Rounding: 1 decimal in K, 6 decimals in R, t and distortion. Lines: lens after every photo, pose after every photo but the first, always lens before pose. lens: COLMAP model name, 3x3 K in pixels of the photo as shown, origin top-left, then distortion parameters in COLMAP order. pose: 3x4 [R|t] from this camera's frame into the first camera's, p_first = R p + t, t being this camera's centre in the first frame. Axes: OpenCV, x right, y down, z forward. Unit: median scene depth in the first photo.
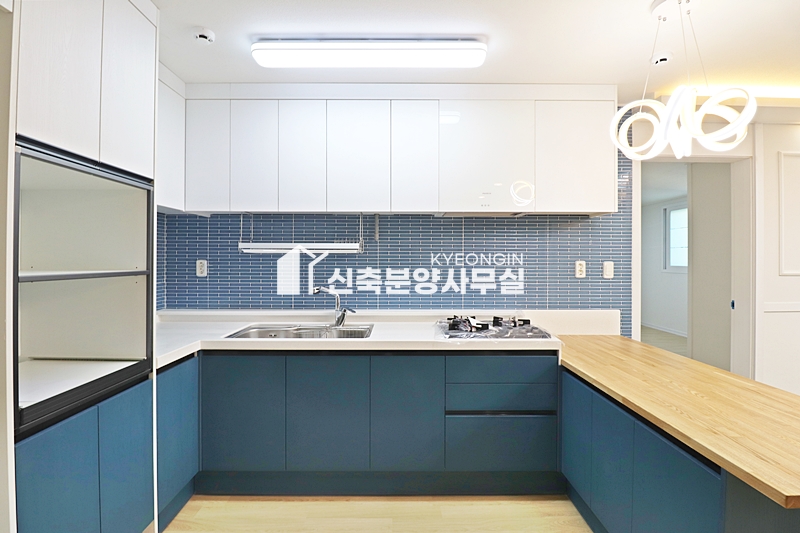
lens RADIAL K [[368.0, 0, 400.4], [0, 368.0, 258.2], [0, 0, 1]] dist [-0.001659, -0.013132]
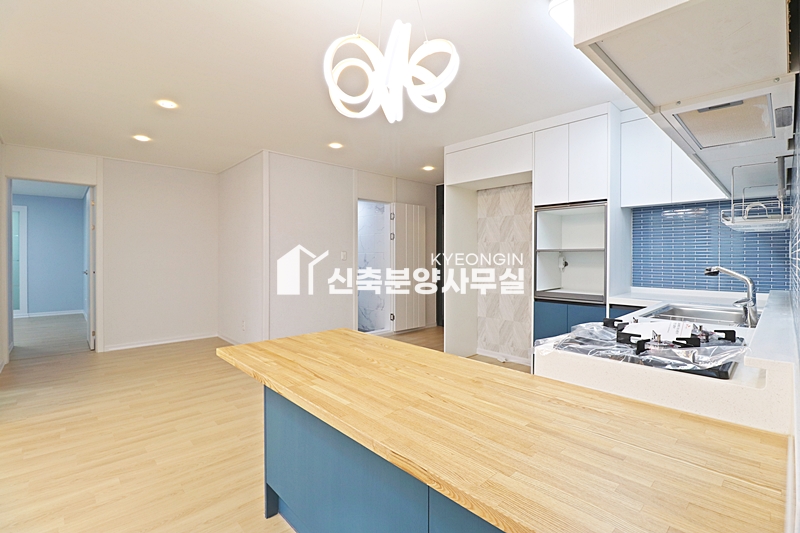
lens RADIAL K [[368.0, 0, 400.4], [0, 368.0, 258.2], [0, 0, 1]] dist [-0.001659, -0.013132]
pose [[-0.724539, -0.001263, -0.689232, 1.312574], [-0.002014, 0.999998, 0.000284, 0.080112], [0.689230, 0.001594, -0.724540, 1.609152]]
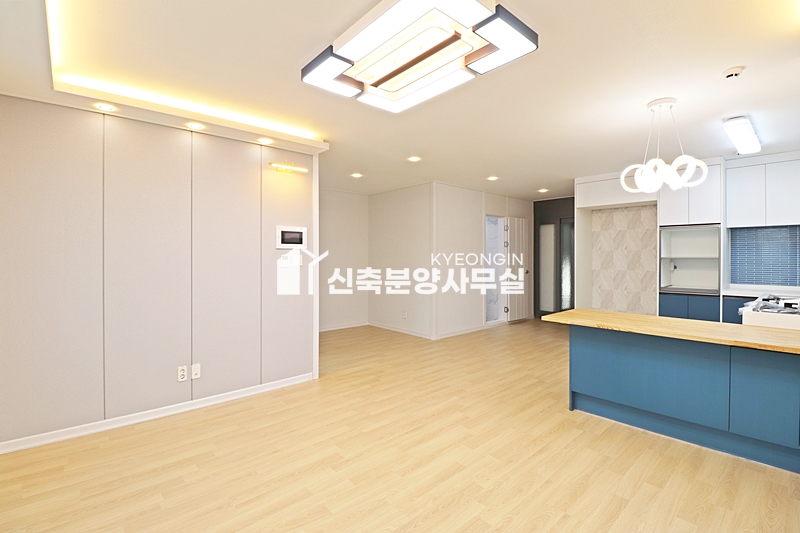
lens RADIAL K [[368.0, 0, 400.4], [0, 368.0, 258.2], [0, 0, 1]] dist [-0.001659, -0.013132]
pose [[-0.744234, -0.000982, -0.667919, 2.772475], [-0.000159, 0.999999, -0.001292, 0.042102], [0.667919, -0.000855, -0.744233, 1.409683]]
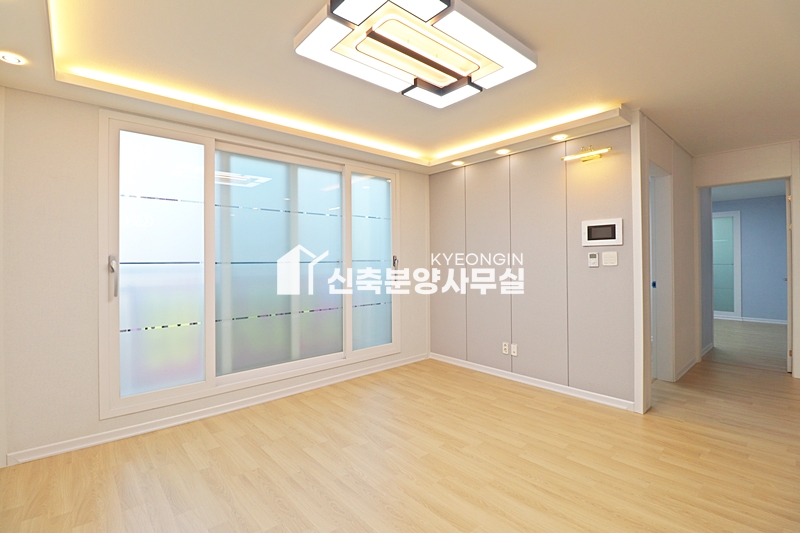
lens RADIAL K [[368.0, 0, 400.4], [0, 368.0, 258.2], [0, 0, 1]] dist [-0.001659, -0.013132]
pose [[-0.664414, 0.006064, 0.747340, 1.022346], [0.003262, 0.999981, -0.005214, 0.056249], [-0.747358, -0.001026, -0.664421, 1.370034]]
